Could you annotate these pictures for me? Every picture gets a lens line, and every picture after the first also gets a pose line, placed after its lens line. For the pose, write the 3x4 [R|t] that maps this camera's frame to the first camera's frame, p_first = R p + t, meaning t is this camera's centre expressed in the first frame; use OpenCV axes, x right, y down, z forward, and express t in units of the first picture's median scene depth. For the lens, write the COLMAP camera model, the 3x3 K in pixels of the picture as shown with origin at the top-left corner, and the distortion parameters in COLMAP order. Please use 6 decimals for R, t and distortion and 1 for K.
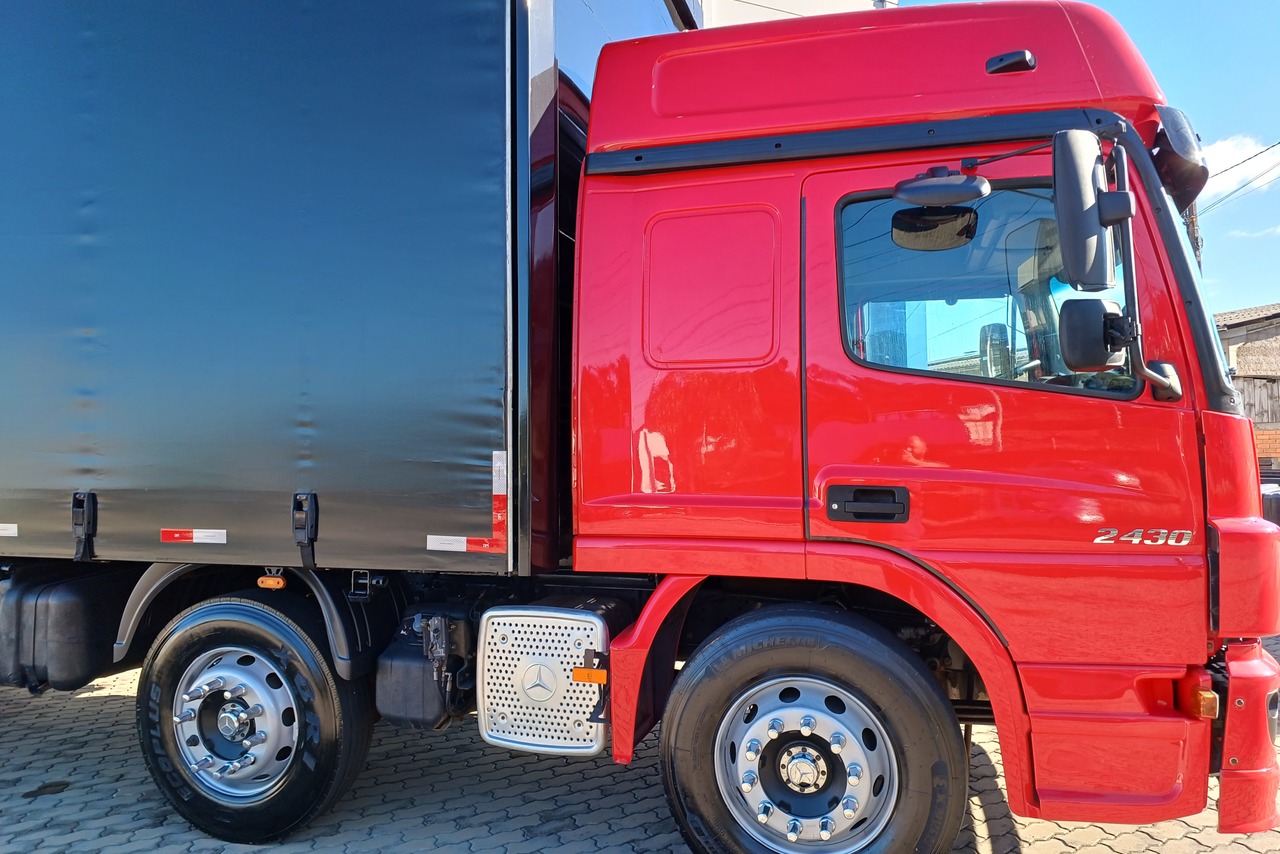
lens RADIAL K [[920.5, 0, 607.9], [0, 920.5, 450.1], [0, 0, 1]] dist [0.080467, -0.128951]
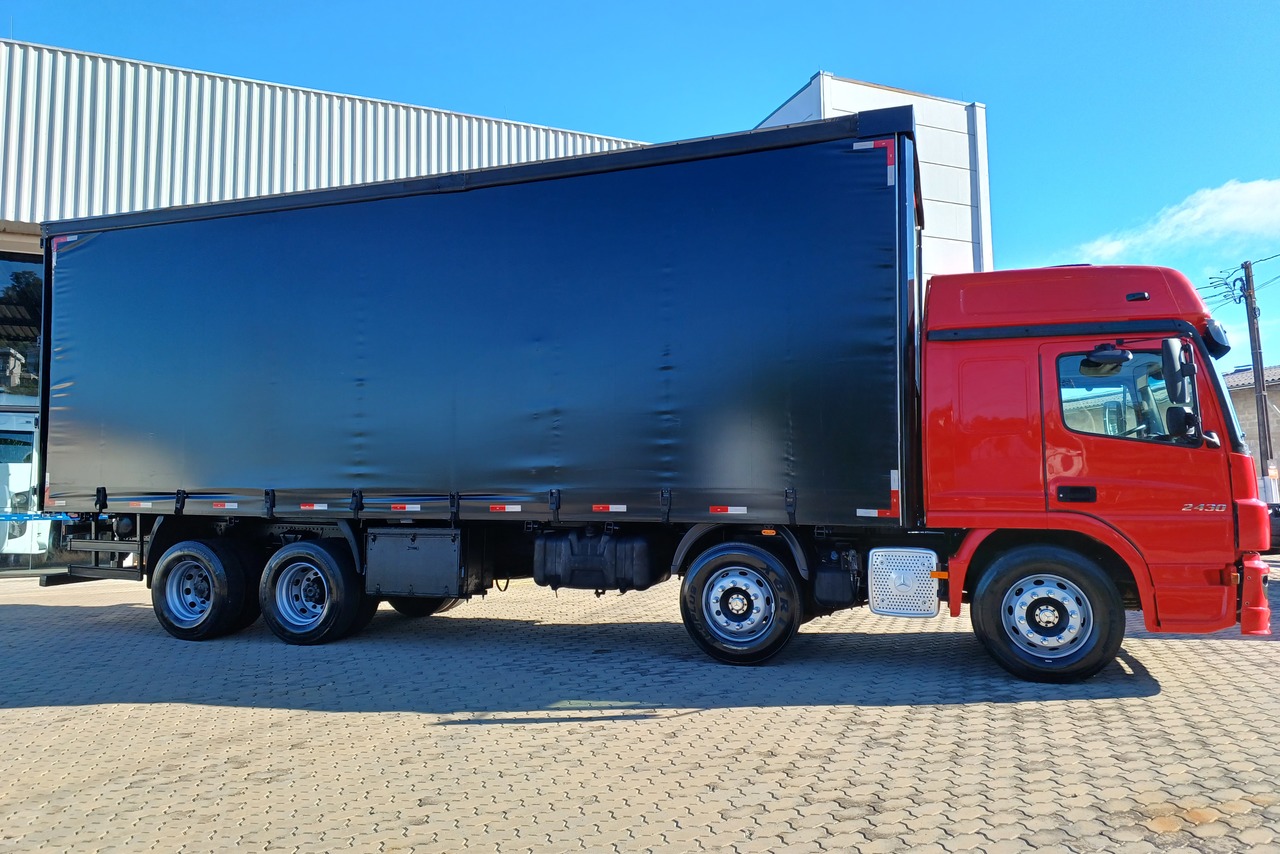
lens RADIAL K [[842.9, 0, 637.5], [0, 842.9, 443.5], [0, 0, 1]] dist [0.035885, -0.067232]
pose [[0.997013, 0.004344, -0.077115, -0.599569], [-0.008387, 0.998602, -0.052188, 0.050721], [0.076781, 0.052679, 0.995655, -1.082366]]
